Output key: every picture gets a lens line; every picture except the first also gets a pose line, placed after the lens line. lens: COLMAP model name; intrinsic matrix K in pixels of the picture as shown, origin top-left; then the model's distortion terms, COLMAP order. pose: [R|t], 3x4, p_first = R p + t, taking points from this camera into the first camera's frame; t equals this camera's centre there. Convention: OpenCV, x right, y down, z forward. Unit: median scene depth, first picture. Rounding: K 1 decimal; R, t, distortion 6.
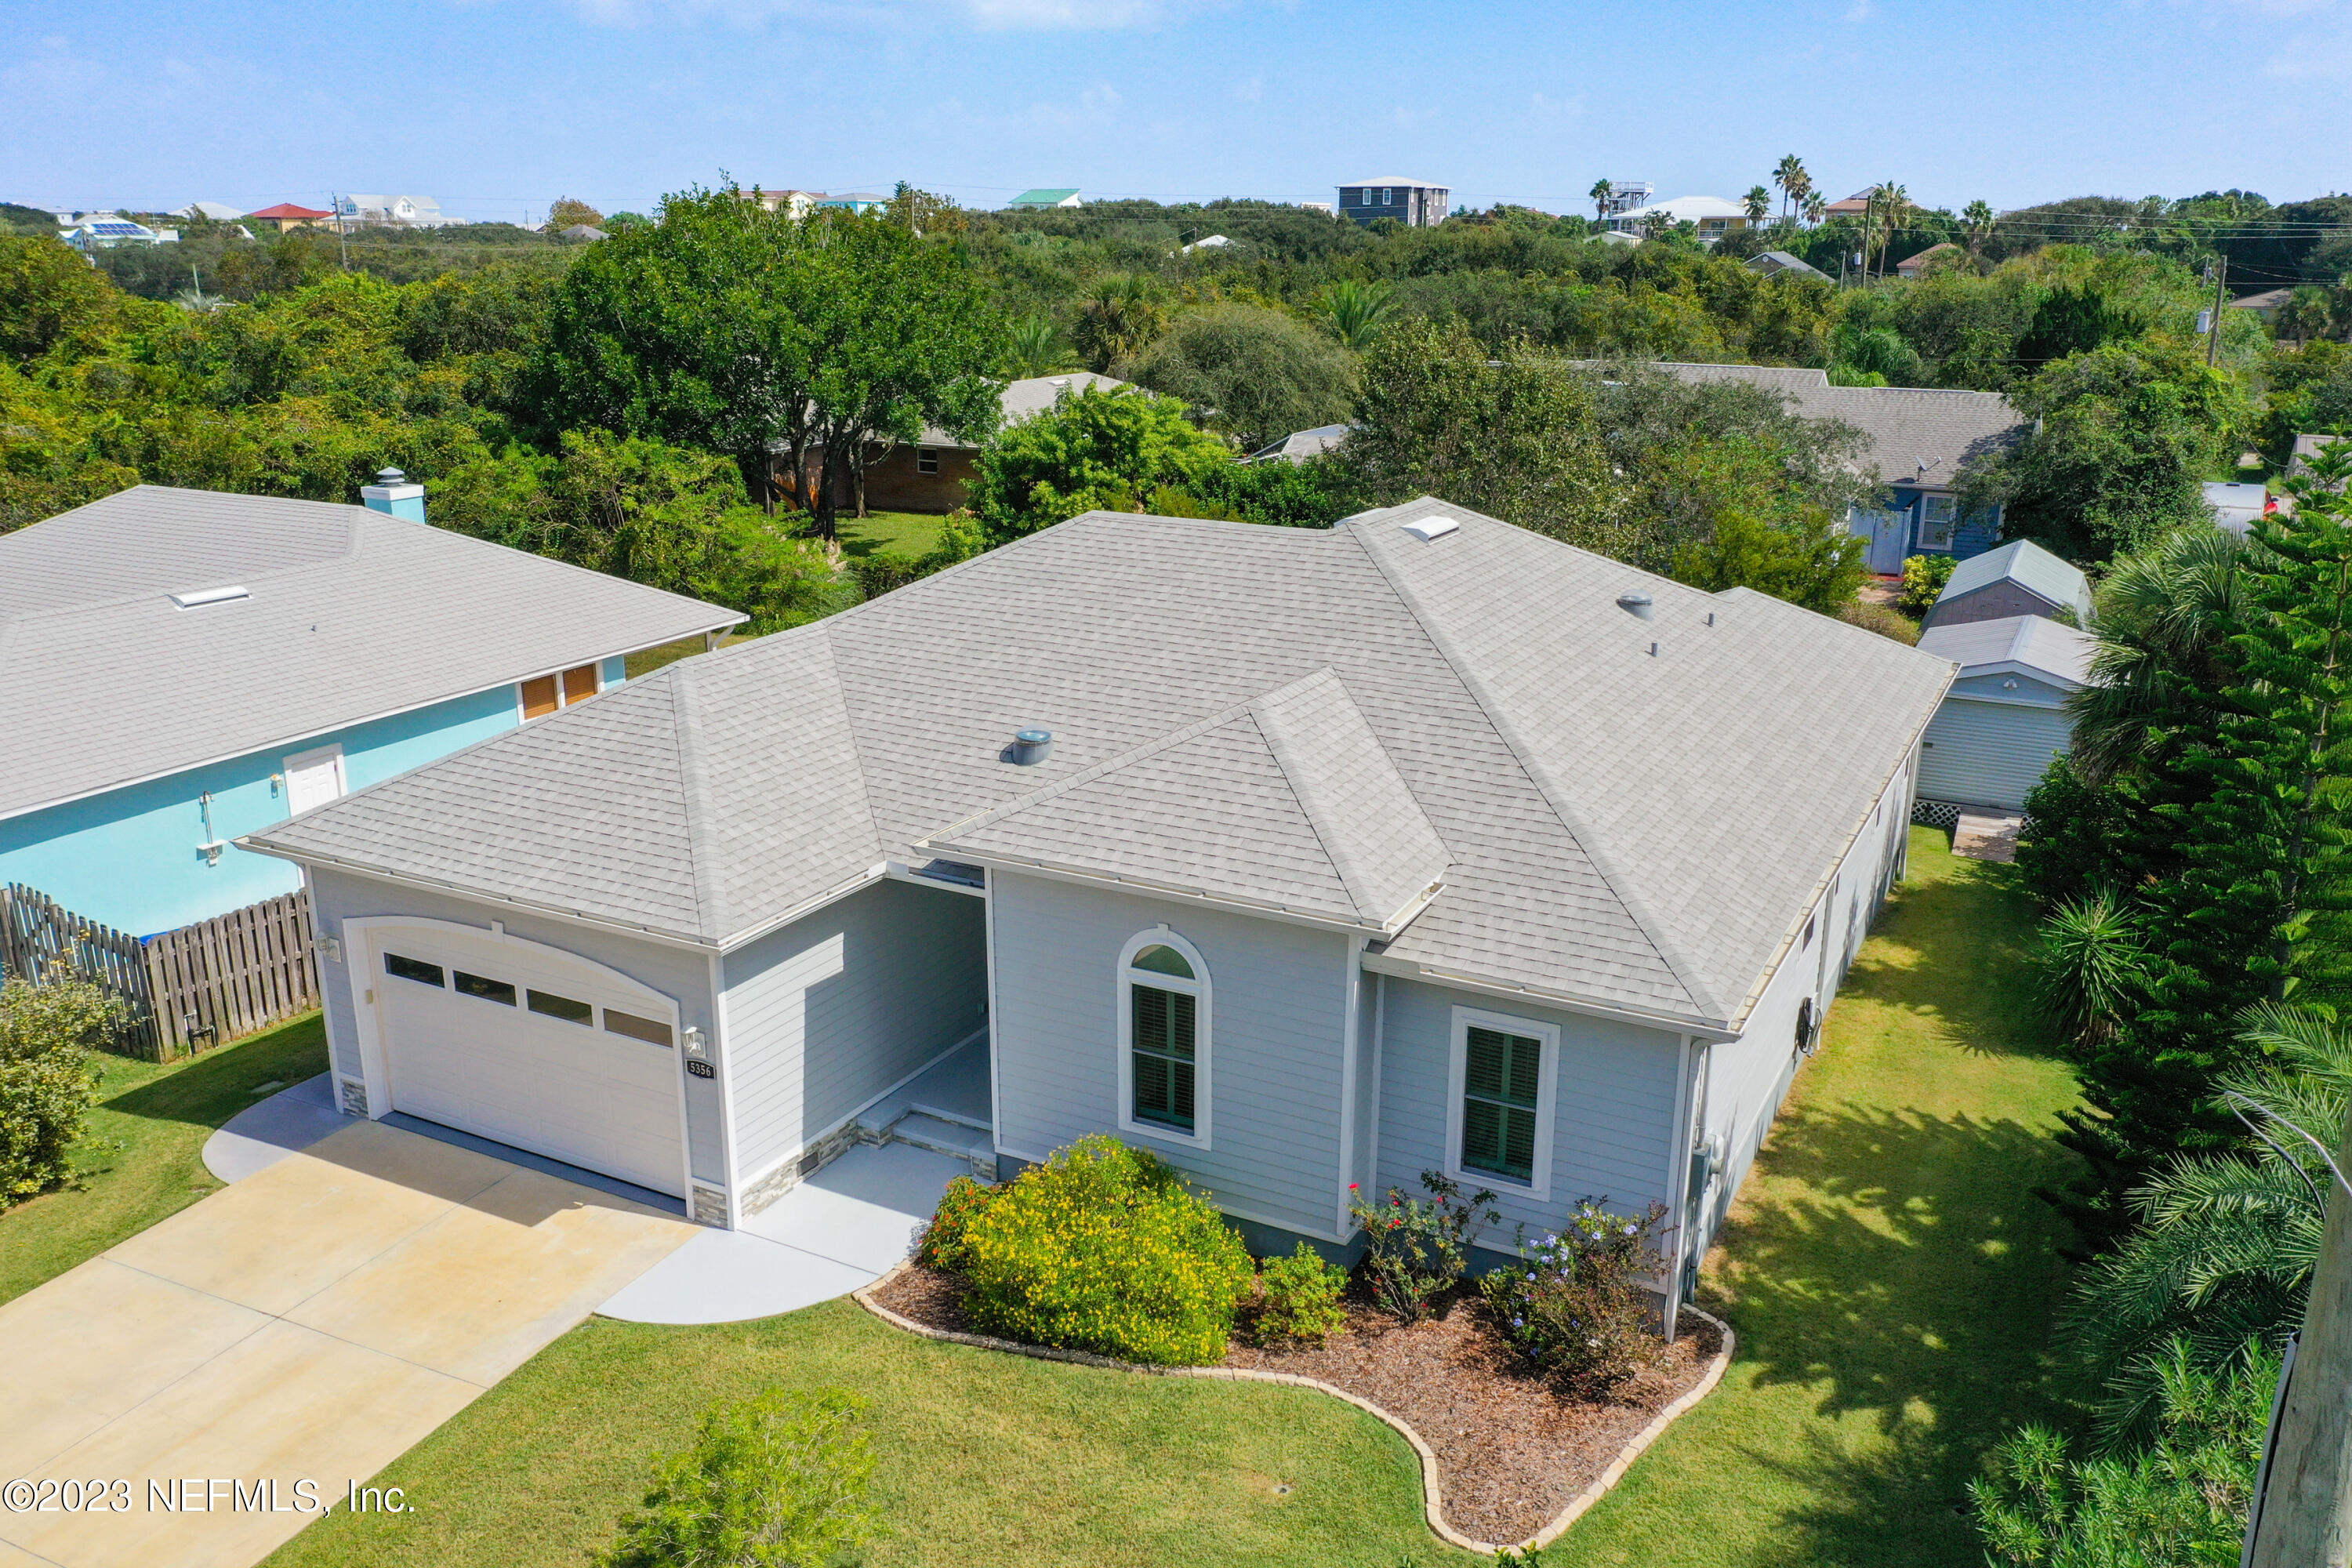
lens RADIAL K [[1865.8, 0, 1176.0], [0, 1865.8, 784.0], [0, 0, 1]] dist [-0.001556, -0.002657]
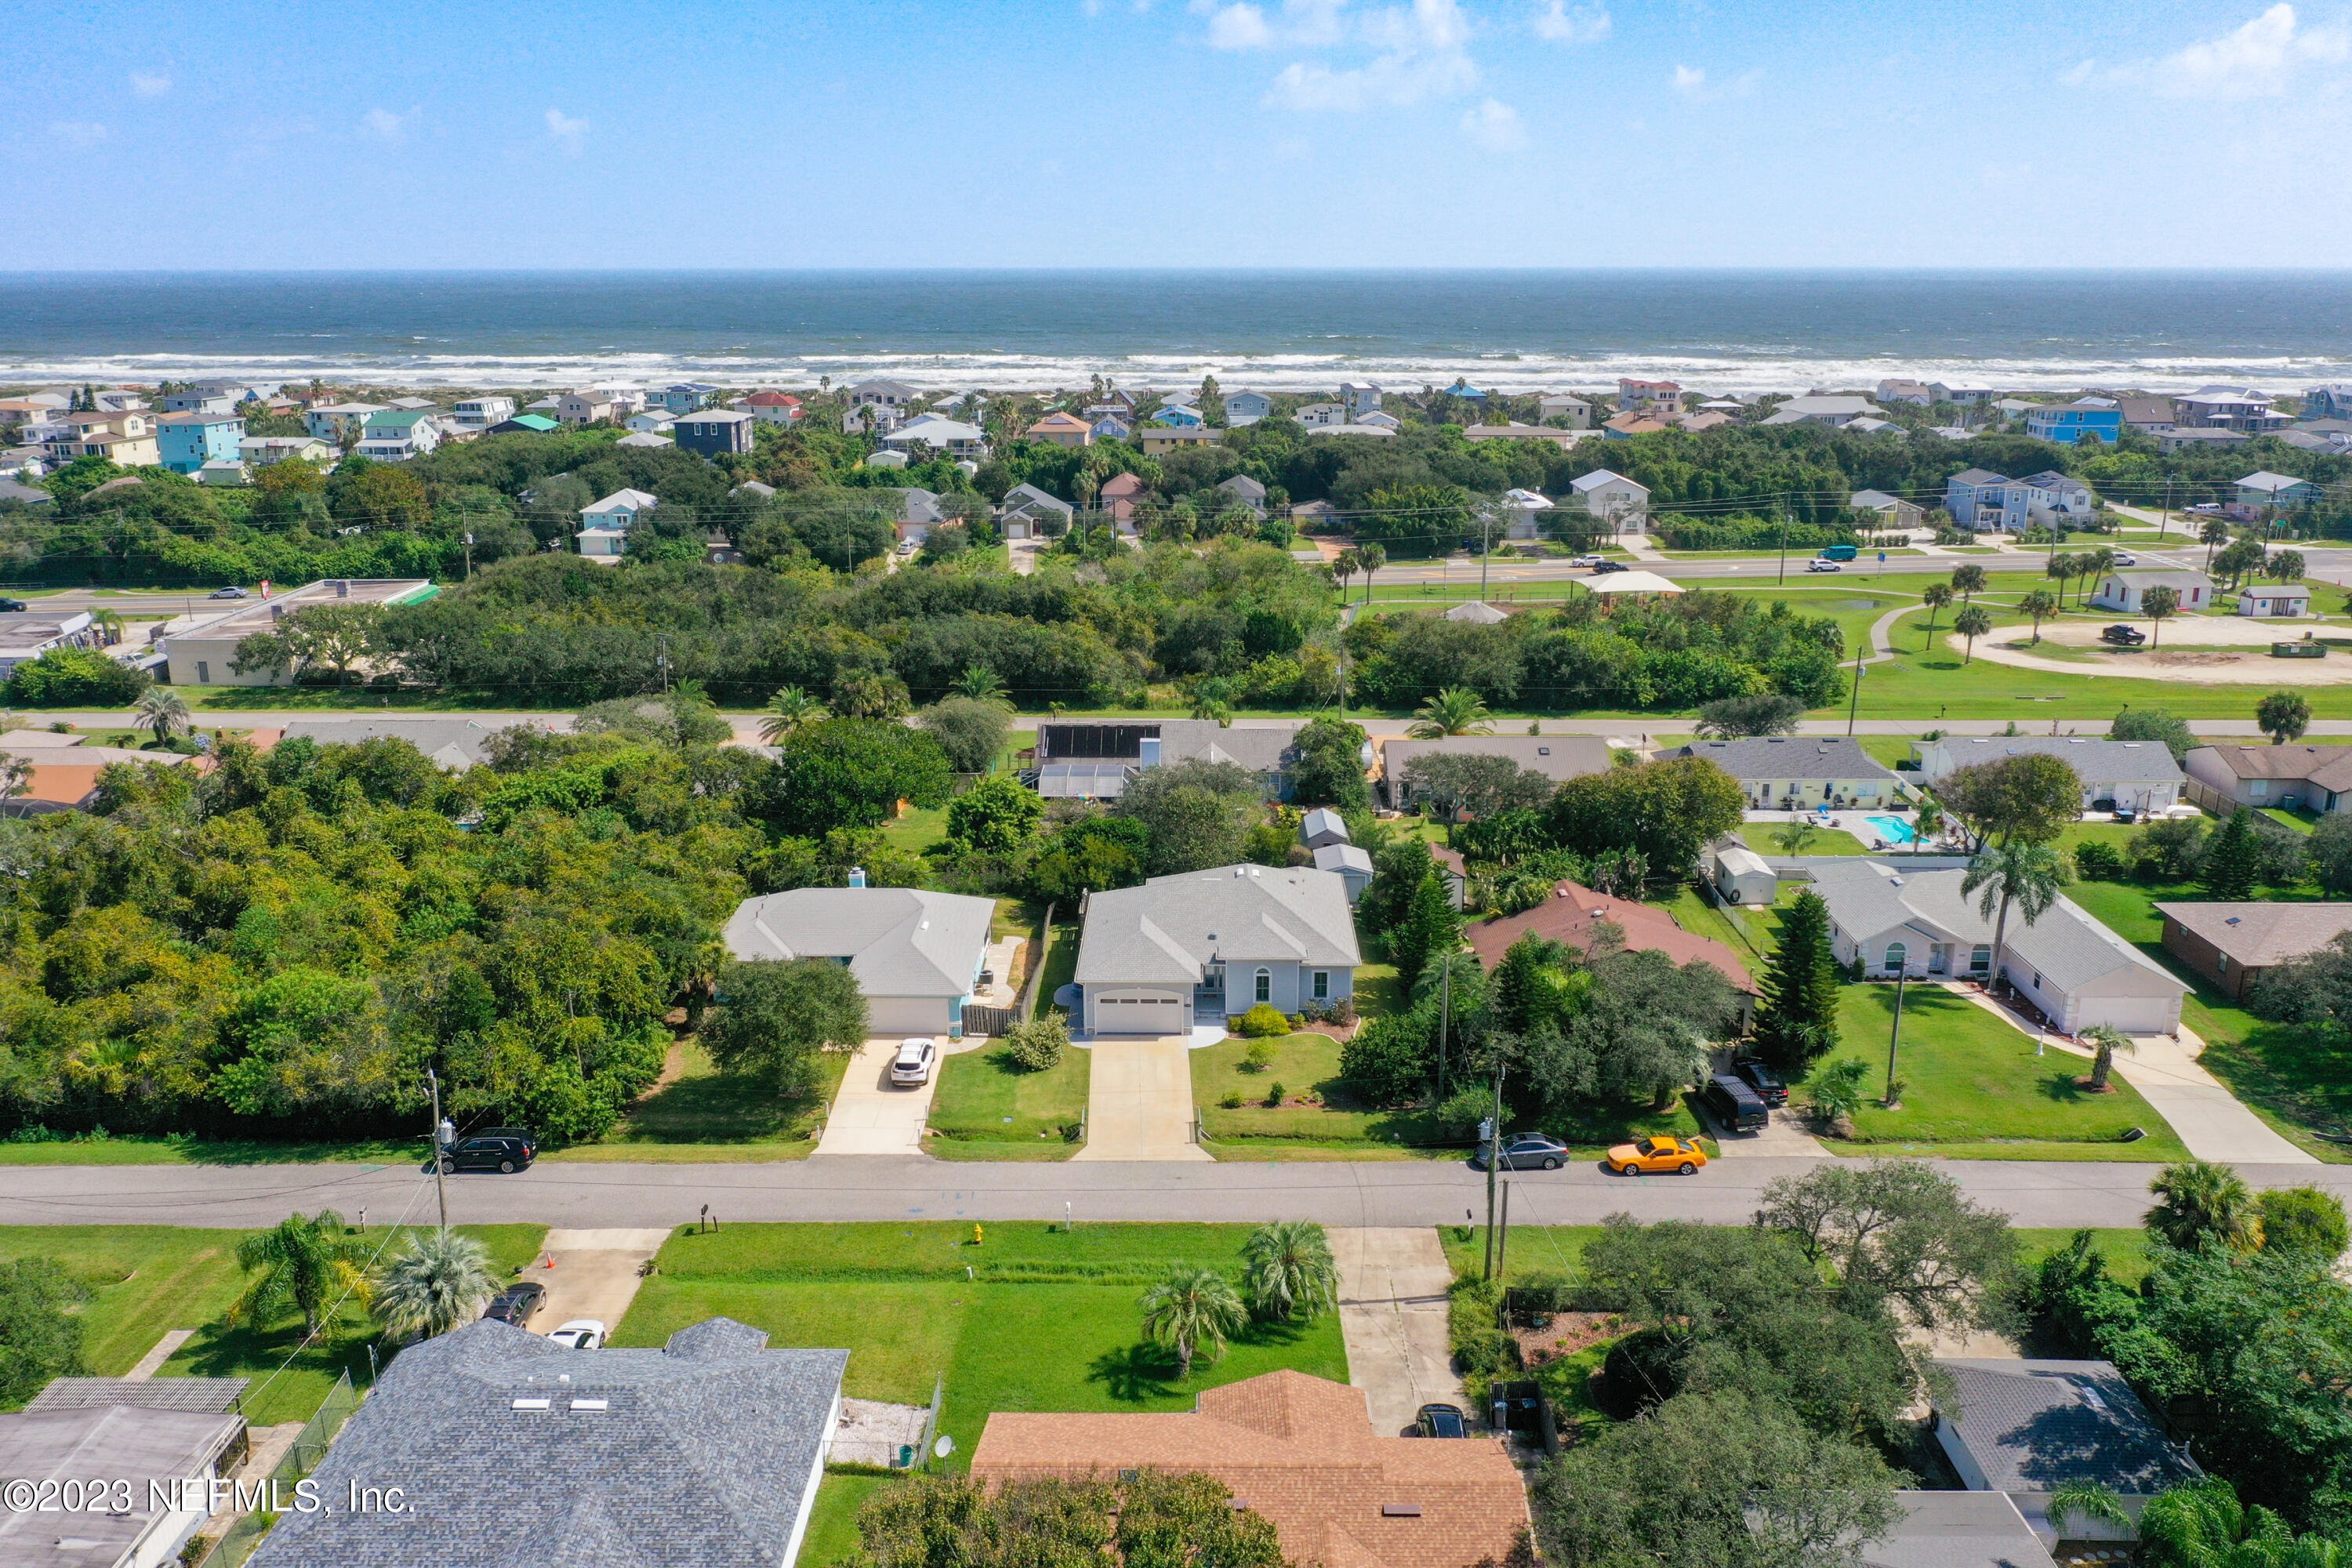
lens RADIAL K [[1865.8, 0, 1176.0], [0, 1865.8, 784.0], [0, 0, 1]] dist [-0.001556, -0.002657]
pose [[0.889269, -0.126536, 0.439533, -2.520405], [0.132385, 0.991044, 0.017467, -0.571897], [-0.437807, 0.042655, 0.898056, -3.798524]]
